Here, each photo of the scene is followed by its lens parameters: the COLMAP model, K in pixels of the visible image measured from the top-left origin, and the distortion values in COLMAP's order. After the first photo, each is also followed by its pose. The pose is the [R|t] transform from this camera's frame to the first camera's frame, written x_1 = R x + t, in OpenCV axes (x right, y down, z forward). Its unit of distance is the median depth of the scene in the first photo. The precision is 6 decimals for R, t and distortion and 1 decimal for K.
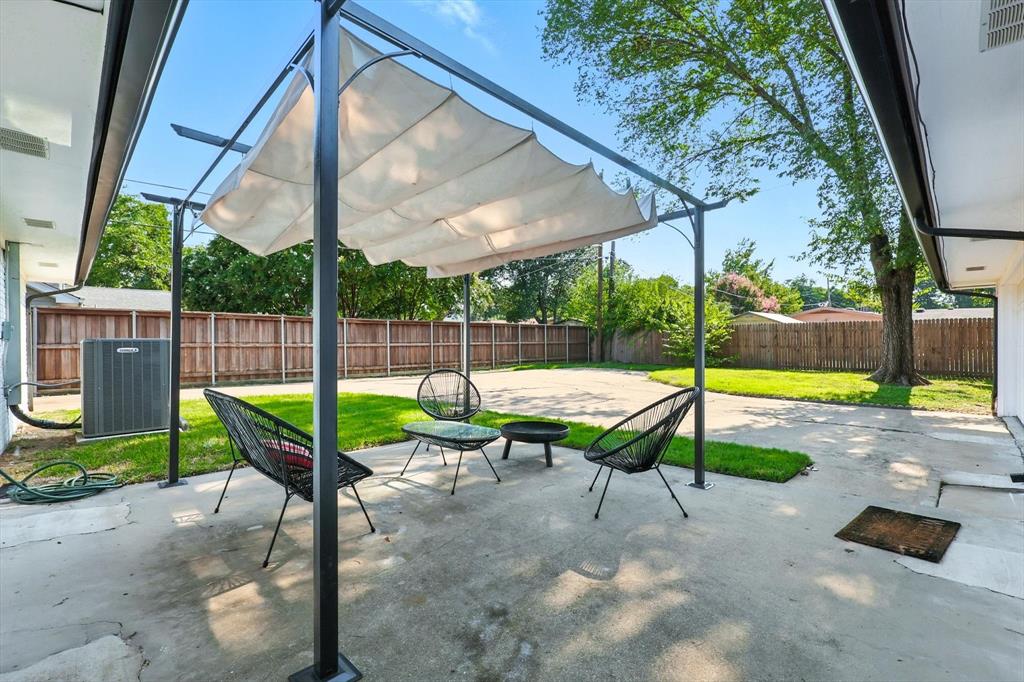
lens RADIAL K [[449.4, 0, 517.8], [0, 449.4, 344.6], [0, 0, 1]] dist [-0.001497, 0.000216]
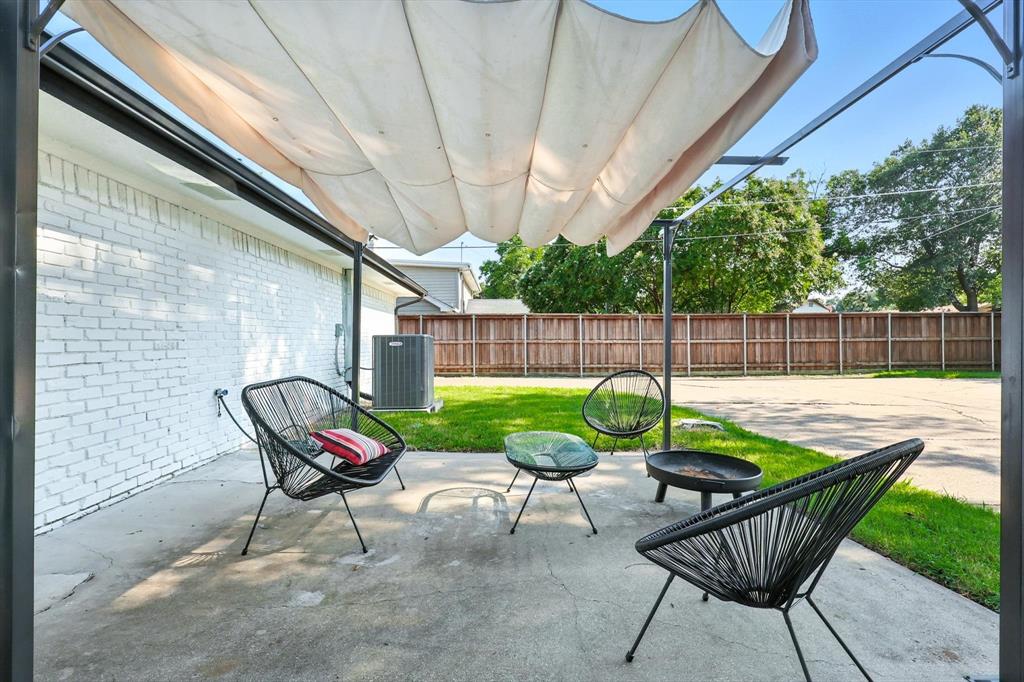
lens RADIAL K [[449.4, 0, 512.9], [0, 449.4, 338.1], [0, 0, 1]] dist [-0.001497, 0.000216]
pose [[0.727809, -0.004710, -0.685764, 0.093223], [-0.001770, 0.999960, -0.008747, 0.002605], [0.685778, 0.007580, 0.727772, 0.110445]]
